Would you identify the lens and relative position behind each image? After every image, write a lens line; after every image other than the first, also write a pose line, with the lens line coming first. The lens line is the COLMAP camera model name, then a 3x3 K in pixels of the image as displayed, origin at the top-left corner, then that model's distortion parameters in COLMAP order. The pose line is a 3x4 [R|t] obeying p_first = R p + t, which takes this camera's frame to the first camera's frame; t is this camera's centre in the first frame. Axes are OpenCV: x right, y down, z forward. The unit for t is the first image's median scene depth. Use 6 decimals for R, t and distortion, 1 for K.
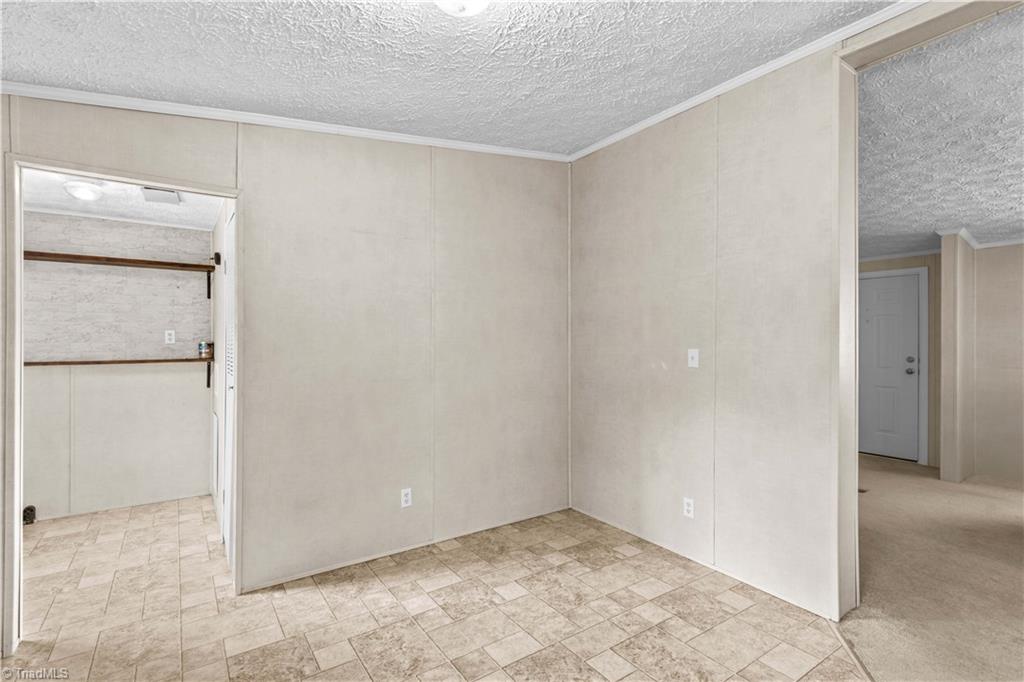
lens RADIAL K [[459.7, 0, 486.2], [0, 459.7, 343.3], [0, 0, 1]] dist [0.002274, 0.000046]
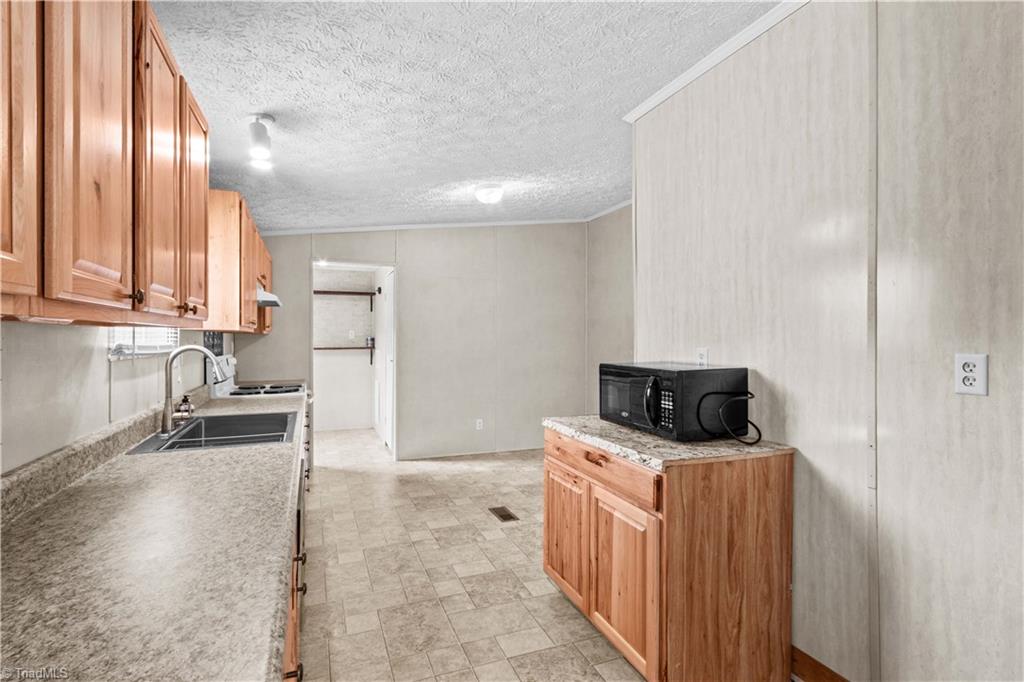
lens RADIAL K [[472.8, 0, 484.5], [0, 472.8, 341.6], [0, 0, 1]] dist [0.008430, -0.004106]
pose [[0.971799, 0.003228, -0.235790, 0.227962], [-0.001518, 0.999971, 0.007434, -0.001085], [0.235807, -0.006866, 0.971776, -0.643664]]
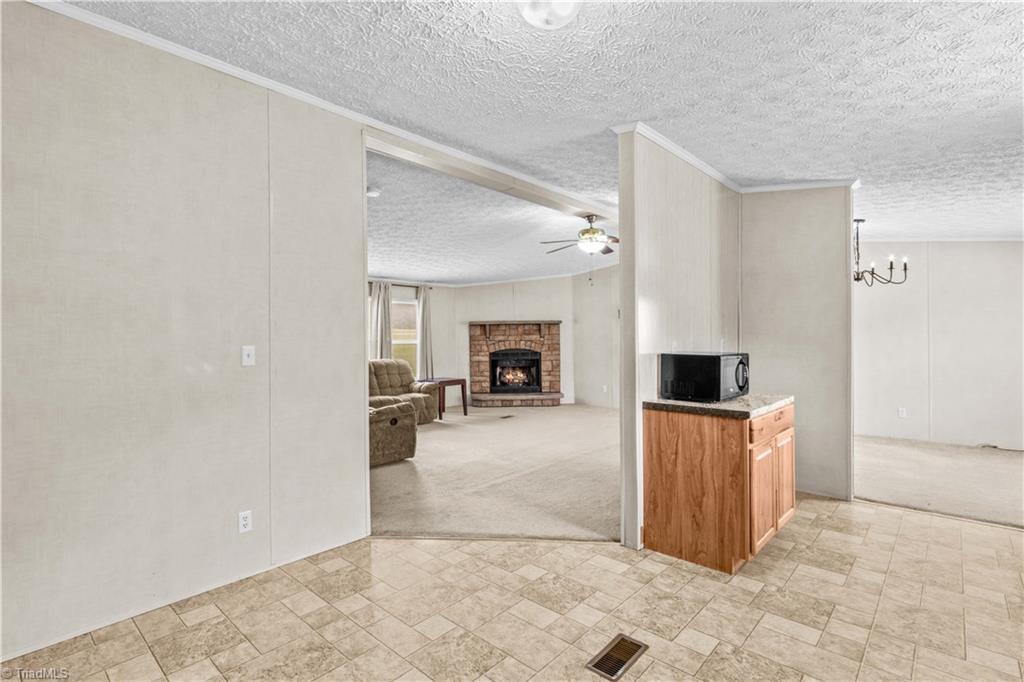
lens RADIAL K [[472.8, 0, 506.6], [0, 472.8, 340.5], [0, 0, 1]] dist [0.008430, -0.004106]
pose [[-0.233322, -0.007132, 0.972373, -0.445790], [0.008767, 0.999917, 0.009437, -0.001558], [-0.972360, 0.010727, -0.233240, 0.549075]]
